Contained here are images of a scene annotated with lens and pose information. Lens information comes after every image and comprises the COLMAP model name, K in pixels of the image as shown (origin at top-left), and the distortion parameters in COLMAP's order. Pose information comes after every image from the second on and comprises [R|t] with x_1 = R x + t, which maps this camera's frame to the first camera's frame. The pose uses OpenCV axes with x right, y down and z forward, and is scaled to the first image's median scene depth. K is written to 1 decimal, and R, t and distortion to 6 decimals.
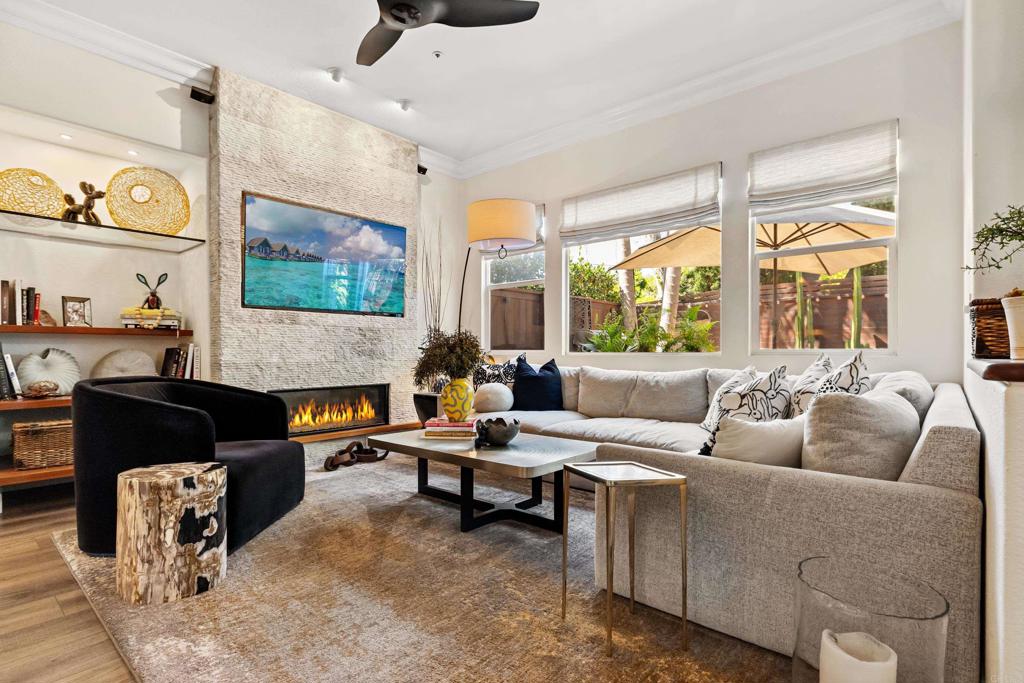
lens RADIAL K [[512.5, 0, 512.0], [0, 512.5, 341.5], [0, 0, 1]] dist [-0.000957, -0.000177]
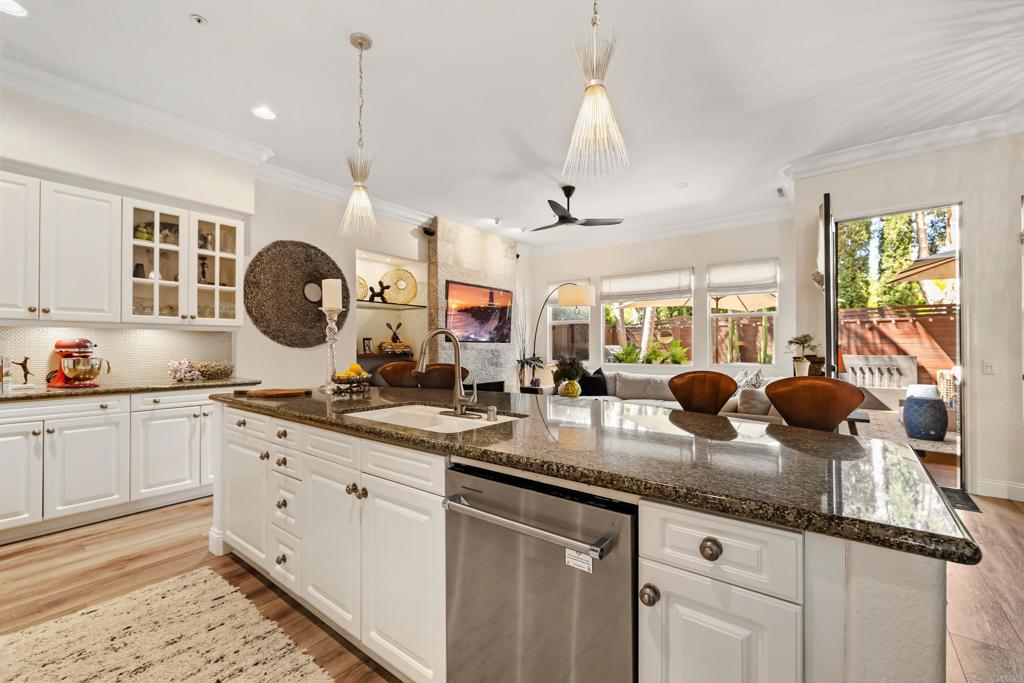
lens RADIAL K [[432.1, 0, 512.0], [0, 432.1, 341.5], [0, 0, 1]] dist [0.000146, 0.000030]
pose [[0.998699, 0.000737, 0.050991, -0.338576], [-0.000897, 0.999995, 0.003103, -0.068212], [-0.050988, -0.003145, 0.998694, -0.564932]]
